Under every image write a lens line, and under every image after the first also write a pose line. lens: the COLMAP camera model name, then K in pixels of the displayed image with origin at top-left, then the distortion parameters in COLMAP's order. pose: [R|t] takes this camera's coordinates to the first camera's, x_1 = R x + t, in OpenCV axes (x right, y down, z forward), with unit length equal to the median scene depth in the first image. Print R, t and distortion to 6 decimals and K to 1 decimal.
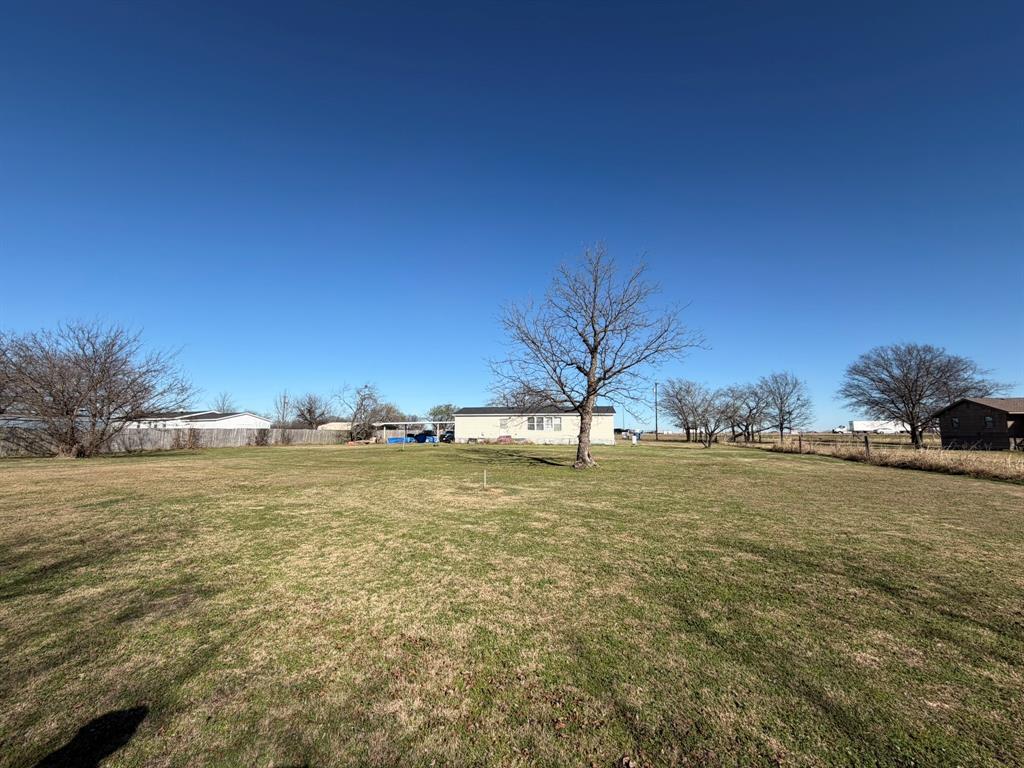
lens RADIAL K [[413.3, 0, 508.1], [0, 413.3, 383.0], [0, 0, 1]] dist [0.000114, -0.000148]
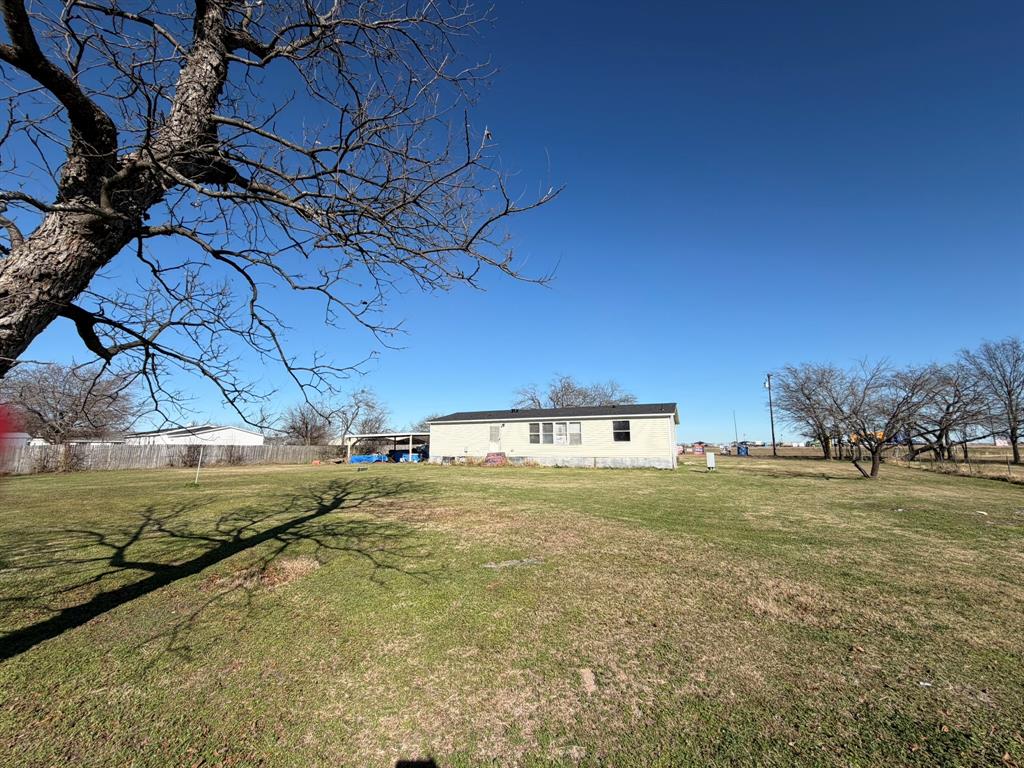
lens RADIAL K [[413.3, 0, 507.6], [0, 413.3, 382.2], [0, 0, 1]] dist [0.000114, -0.000148]
pose [[0.969402, -0.043491, -0.241596, 0.460780], [0.035047, 0.998619, -0.039141, 0.116910], [0.242965, 0.029476, 0.969587, 1.008087]]
